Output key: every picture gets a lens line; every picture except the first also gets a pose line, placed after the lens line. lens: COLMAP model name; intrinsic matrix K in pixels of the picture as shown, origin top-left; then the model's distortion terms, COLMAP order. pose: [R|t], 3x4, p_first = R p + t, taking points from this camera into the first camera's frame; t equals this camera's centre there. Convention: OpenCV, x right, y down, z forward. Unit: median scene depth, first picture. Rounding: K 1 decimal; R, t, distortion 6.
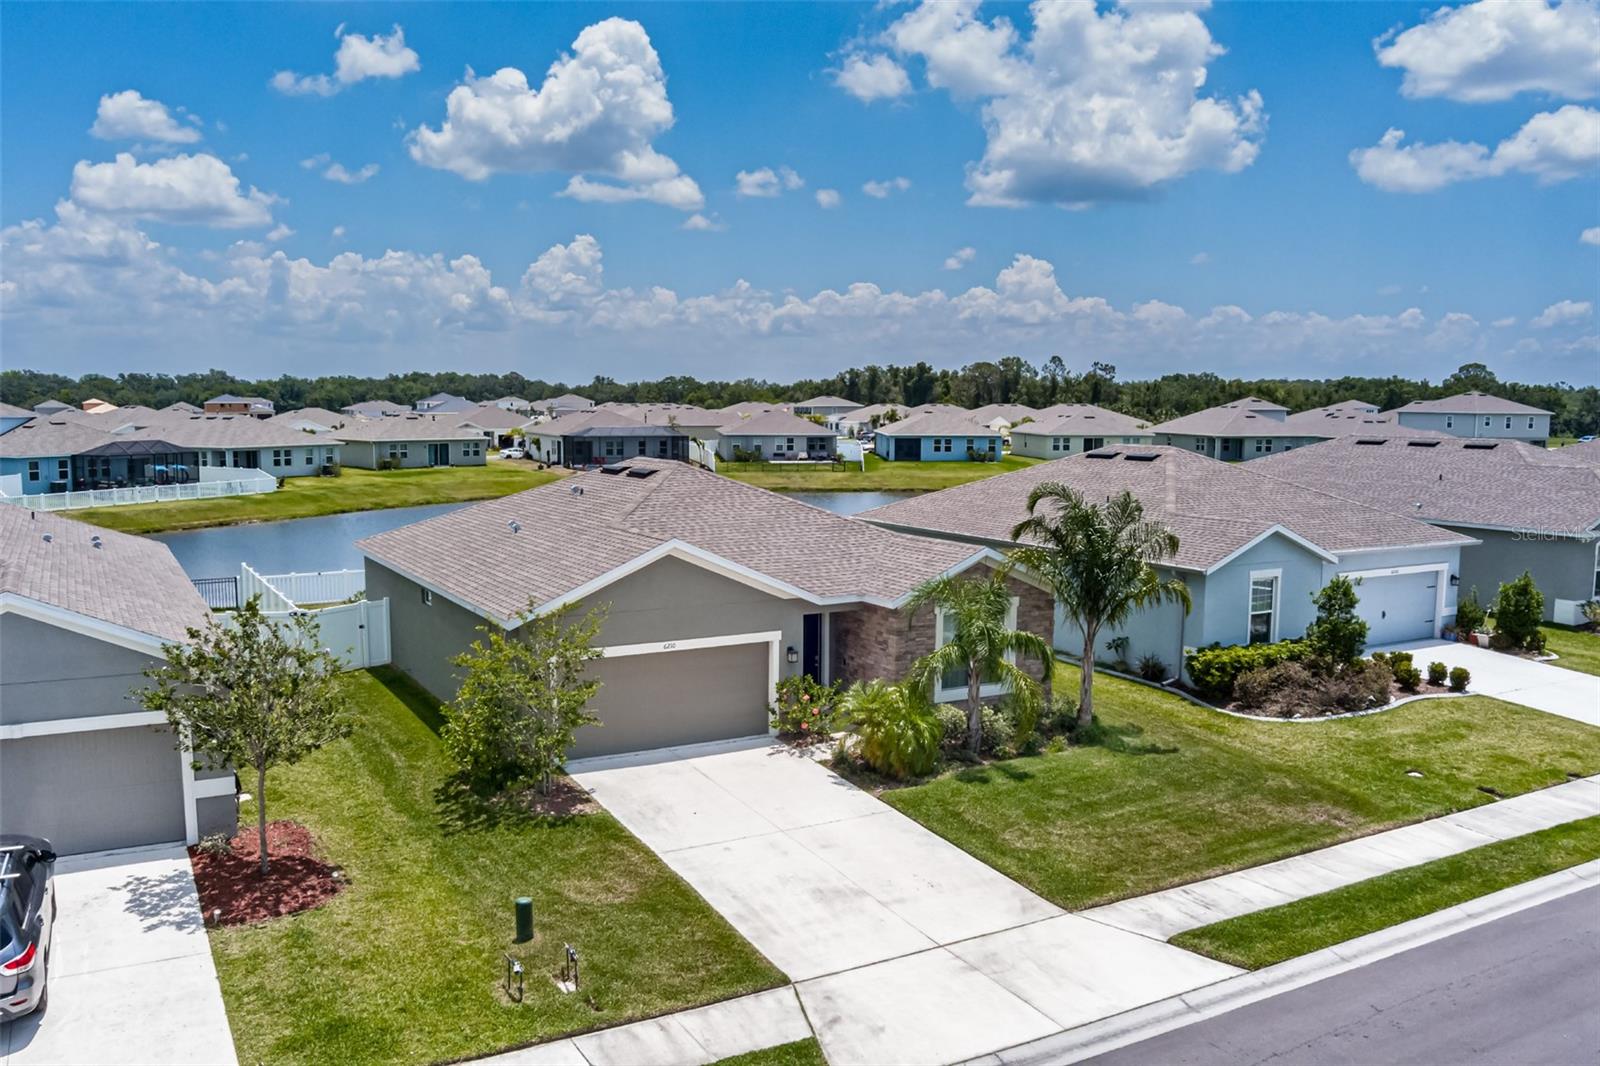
lens RADIAL K [[1322.9, 0, 770.3], [0, 1322.9, 533.6], [0, 0, 1]] dist [-0.059053, -0.003984]
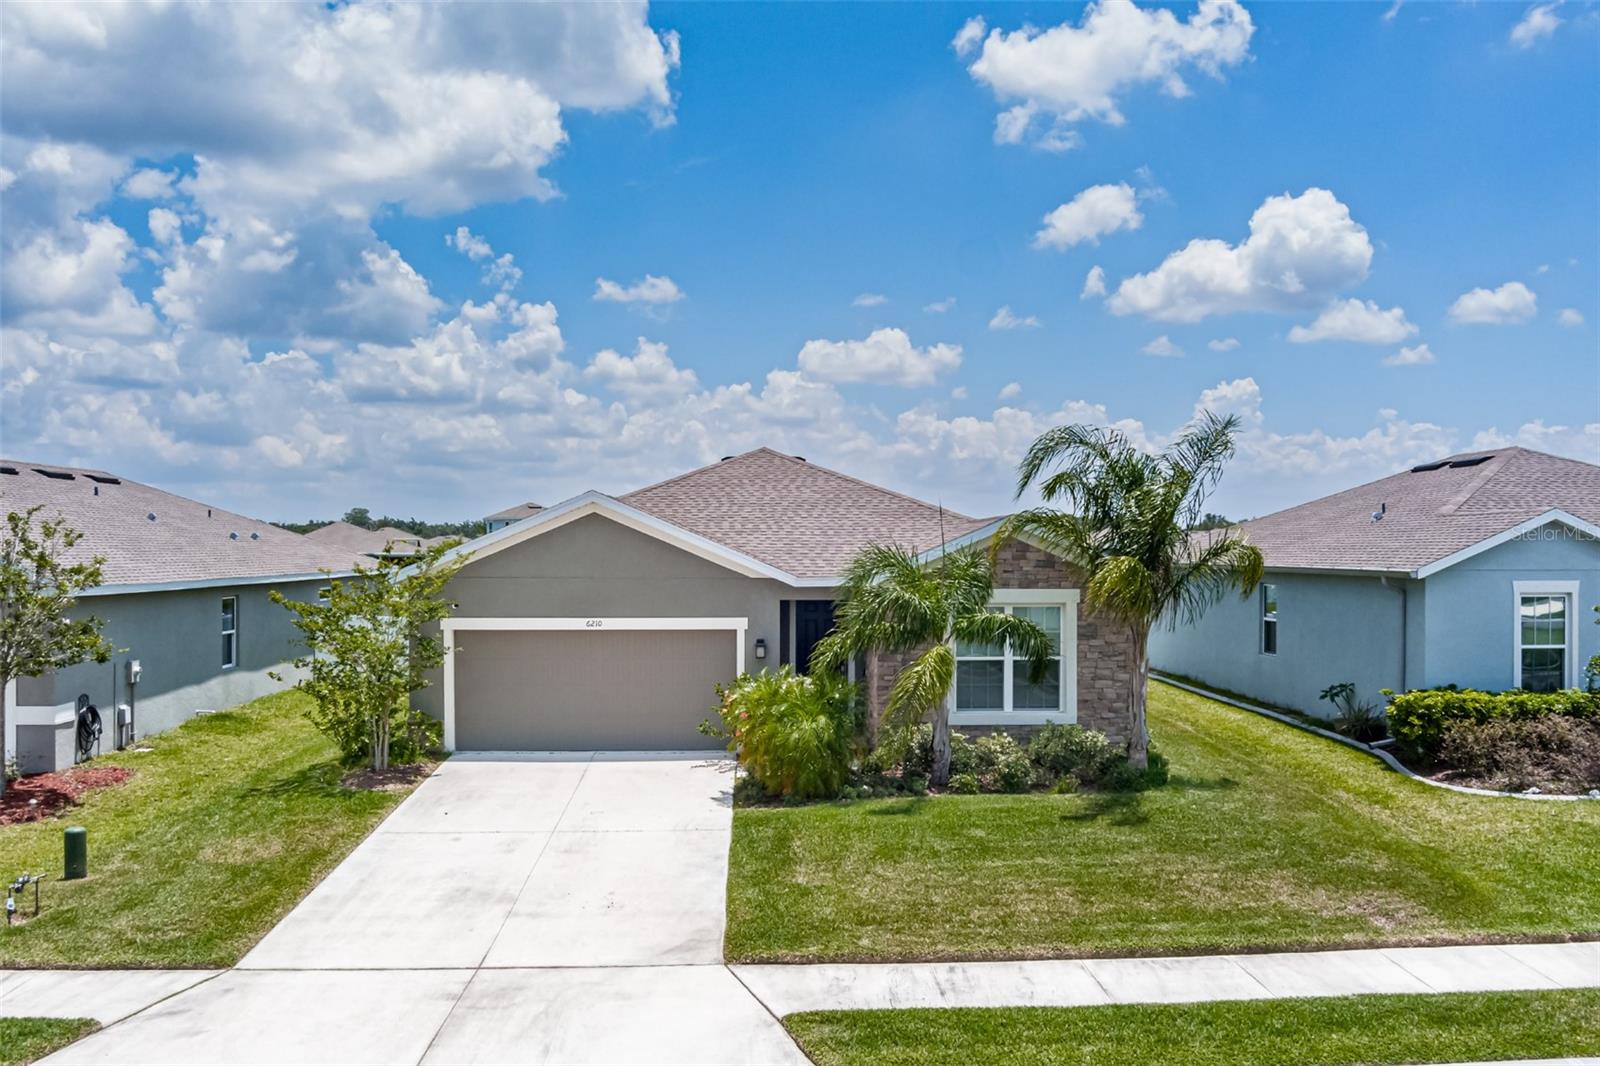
lens RADIAL K [[1313.8, 0, 800.0], [0, 1313.8, 533.0], [0, 0, 1]] dist [-0.068761, 0.008494]
pose [[0.896395, -0.005465, -0.443222, 0.399295], [-0.044889, 0.993664, -0.103037, 0.105522], [0.440977, 0.112257, 0.890471, 0.312045]]
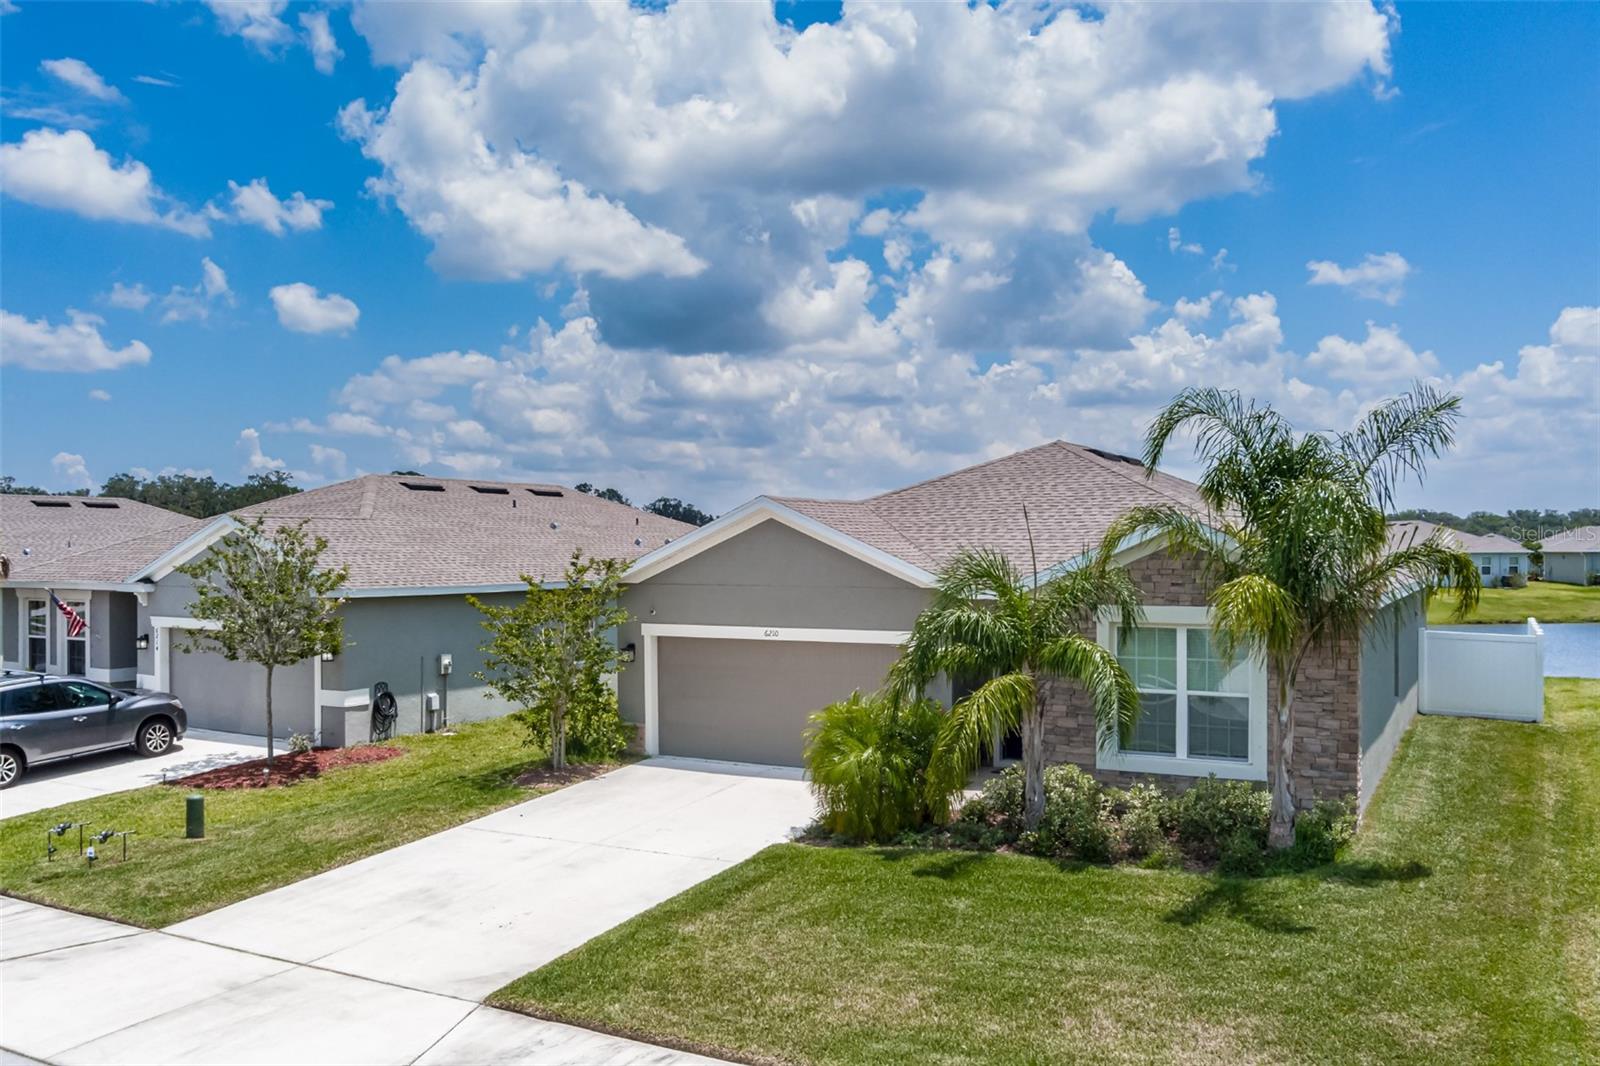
lens RADIAL K [[1313.8, 0, 800.0], [0, 1313.8, 533.0], [0, 0, 1]] dist [-0.068761, 0.008494]
pose [[0.538834, -0.012556, -0.842318, 0.595195], [-0.082389, 0.994310, -0.067526, 0.075068], [0.838373, 0.105783, 0.534734, 0.573333]]
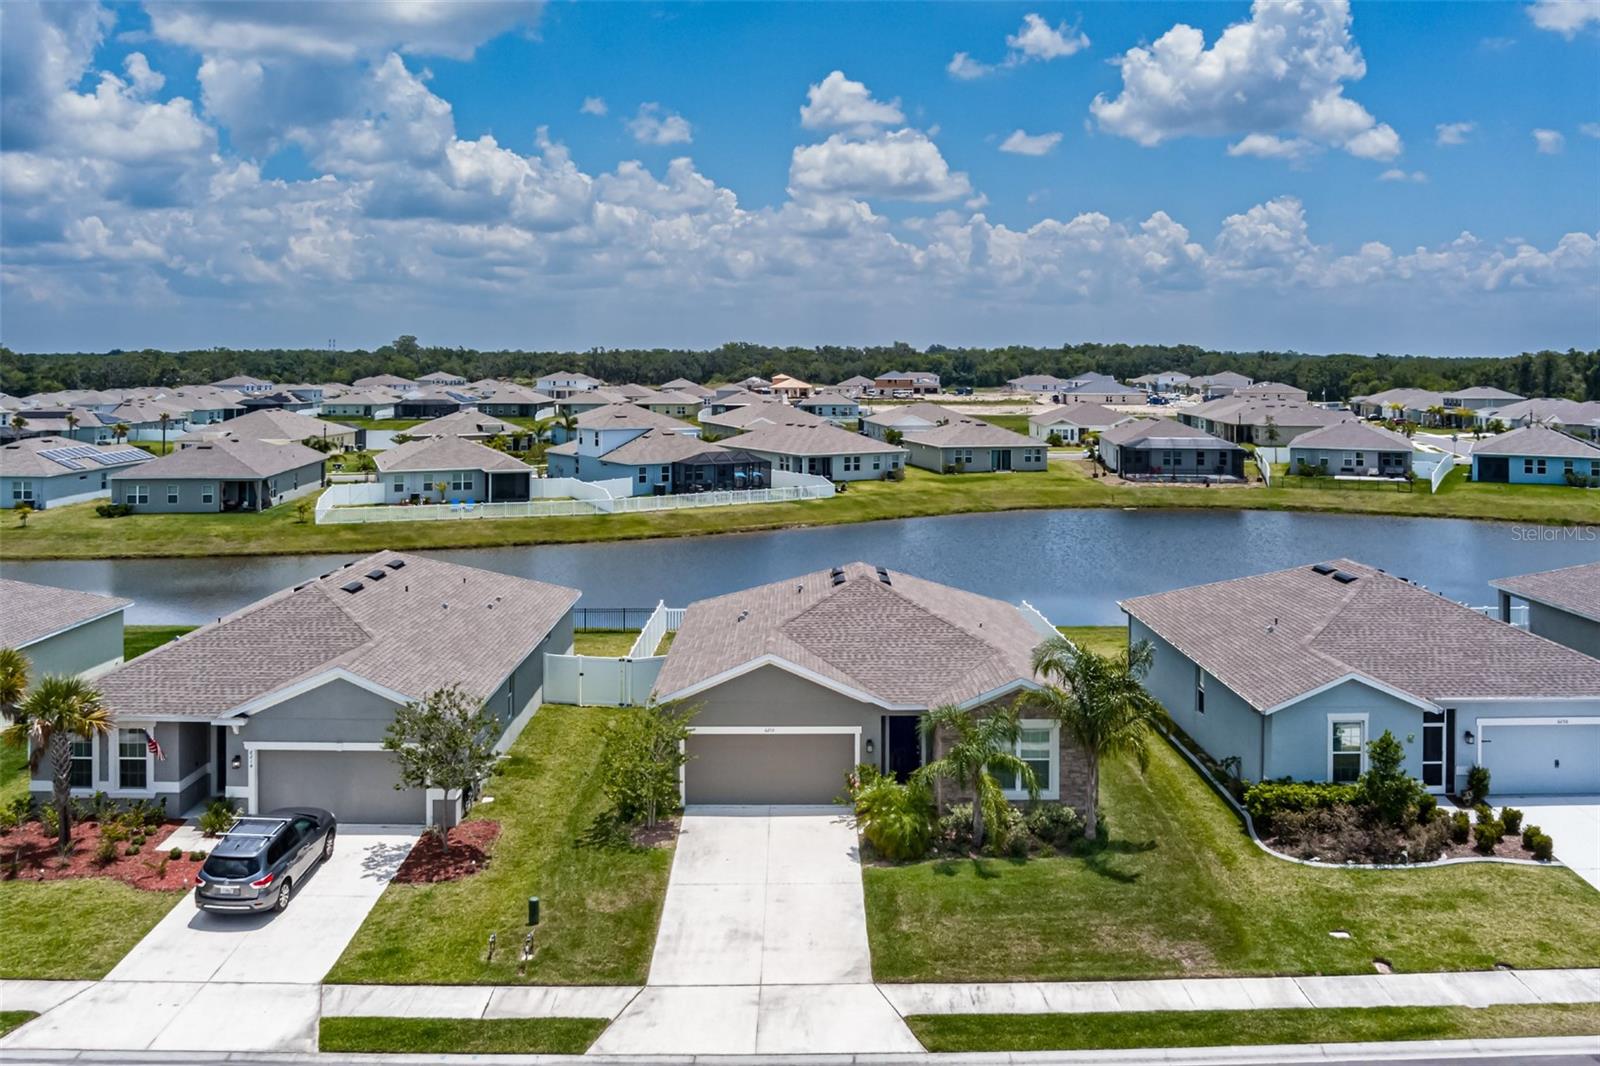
lens RADIAL K [[1353.9, 0, 807.3], [0, 1353.9, 354.9], [0, 0, 1]] dist [-0.043928, -0.011910]
pose [[0.883248, 0.000114, -0.468907, 0.610327], [-0.048825, 0.994586, -0.091728, -0.175955], [0.466358, 0.103913, 0.878472, -0.257037]]
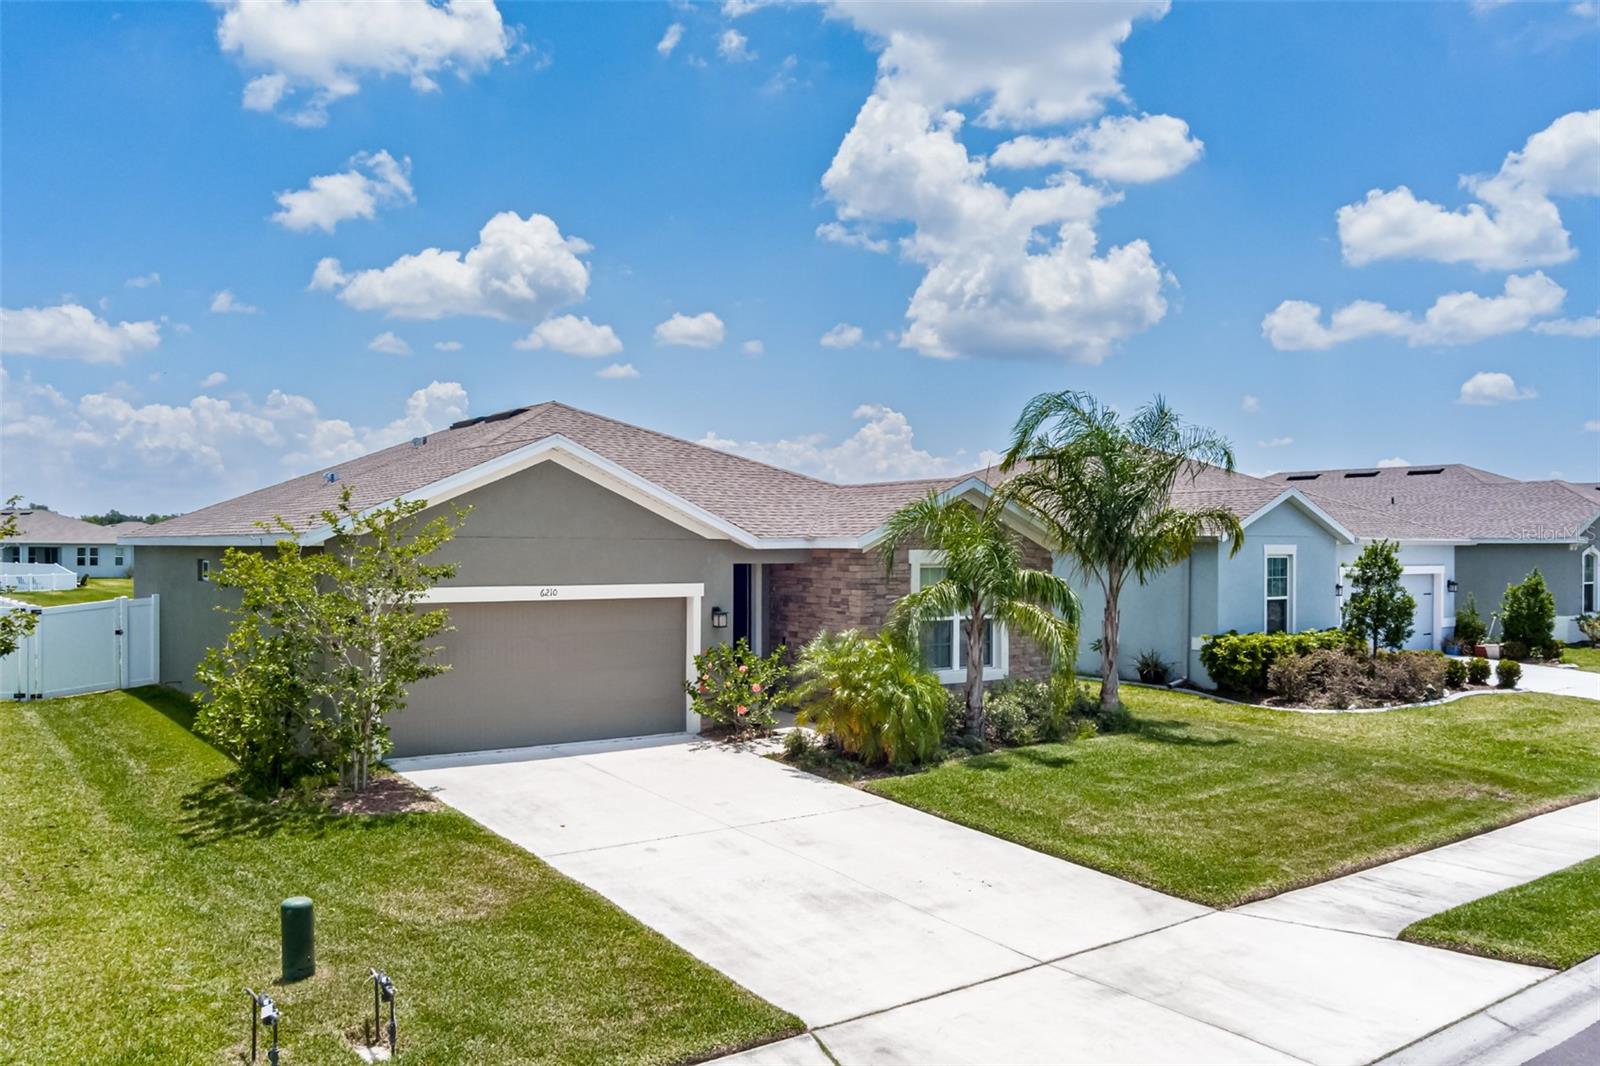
lens RADIAL K [[1301.4, 0, 800.0], [0, 1301.4, 533.0], [0, 0, 1]] dist [-0.071297, 0.017000]
pose [[0.990397, 0.002134, 0.138237, -0.038875], [0.013519, 0.993594, -0.112199, 0.129851], [-0.137591, 0.112990, 0.984023, 0.300086]]
